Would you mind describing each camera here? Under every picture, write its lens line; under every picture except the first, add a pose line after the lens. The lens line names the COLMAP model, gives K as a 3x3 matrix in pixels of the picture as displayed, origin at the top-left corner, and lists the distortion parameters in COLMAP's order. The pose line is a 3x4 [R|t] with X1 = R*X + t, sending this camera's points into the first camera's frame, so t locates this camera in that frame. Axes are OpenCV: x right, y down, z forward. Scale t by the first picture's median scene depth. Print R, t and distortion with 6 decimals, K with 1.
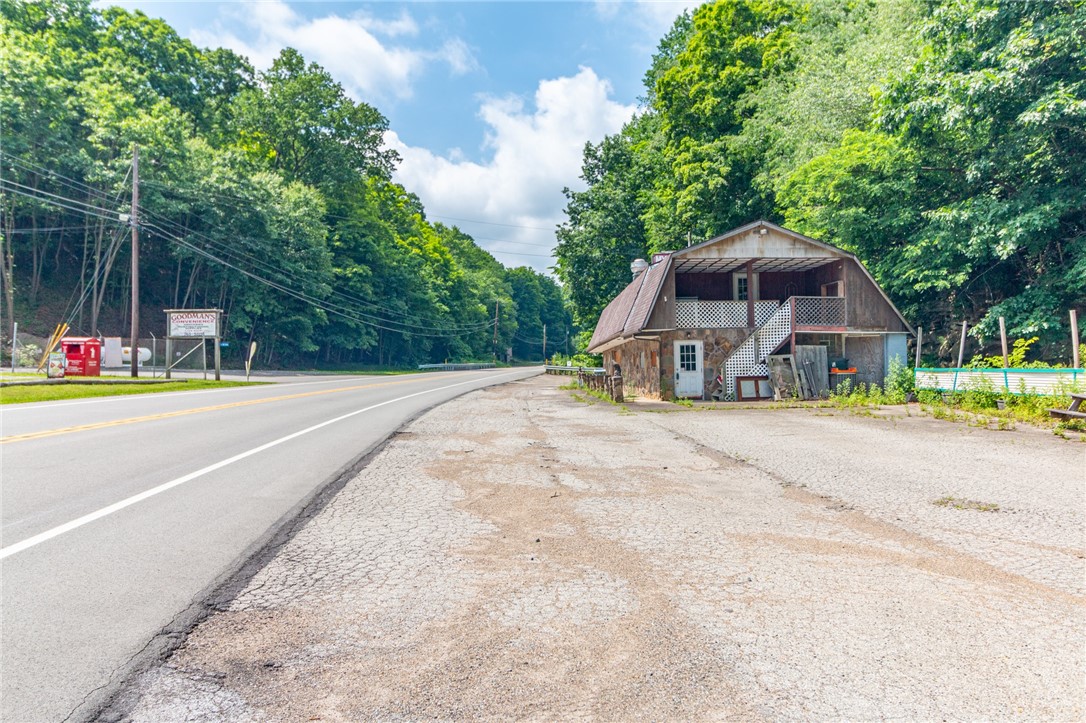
lens RADIAL K [[790.4, 0, 541.2], [0, 790.4, 352.0], [0, 0, 1]] dist [-0.001267, 0.001858]
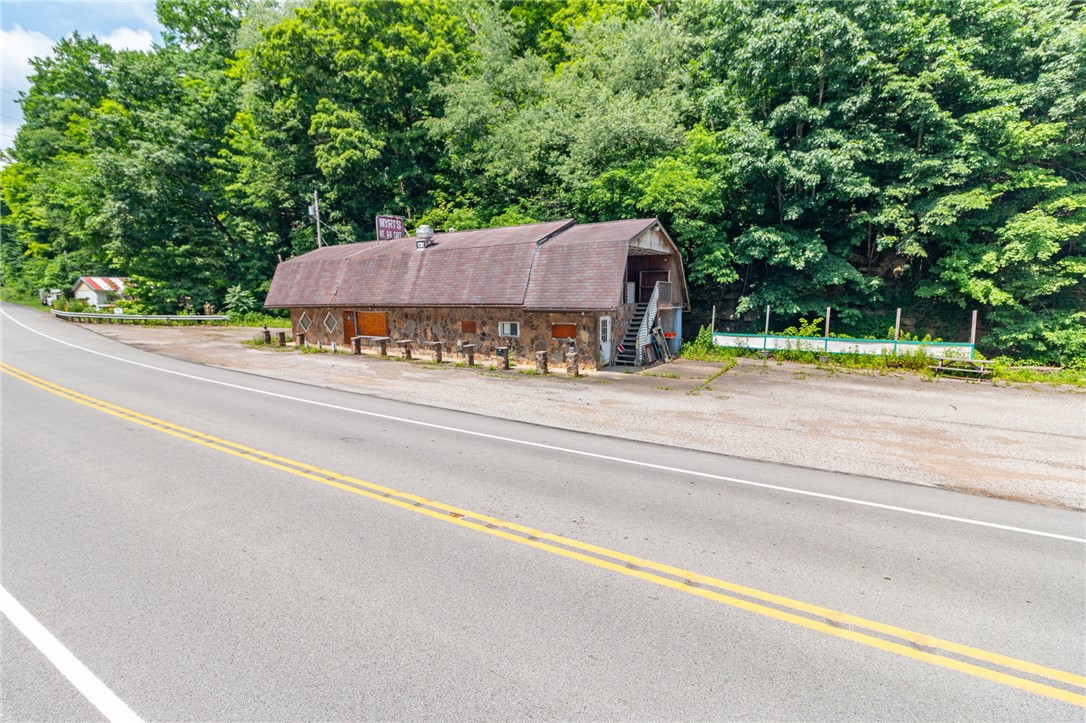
lens RADIAL K [[511.3, 0, 544.7], [0, 511.3, 354.9], [0, 0, 1]] dist [0.001960, 0.000452]
pose [[0.542325, -0.094369, 0.834852, -0.465424], [-0.019191, 0.992021, 0.124601, -0.047563], [-0.839950, -0.083596, 0.536187, 0.648425]]
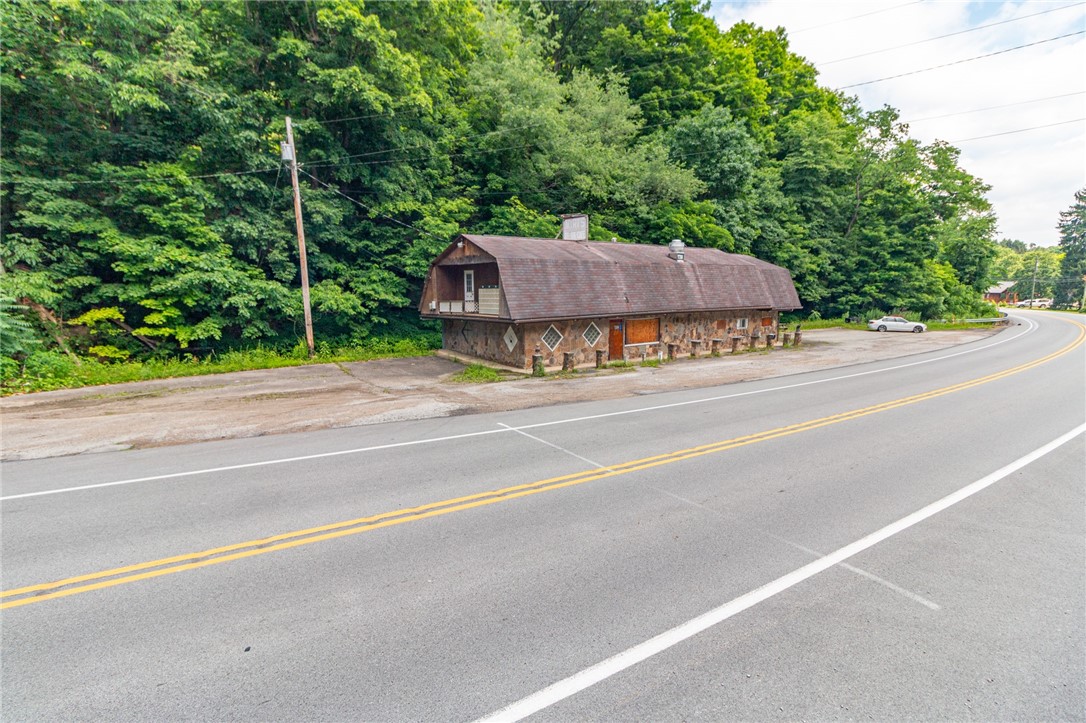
lens RADIAL K [[511.3, 0, 544.7], [0, 511.3, 354.9], [0, 0, 1]] dist [0.001960, 0.000452]
pose [[-0.595846, -0.087985, 0.798264, -0.477062], [-0.009217, 0.994664, 0.102752, -0.031325], [-0.803046, 0.053867, -0.593478, 2.063606]]
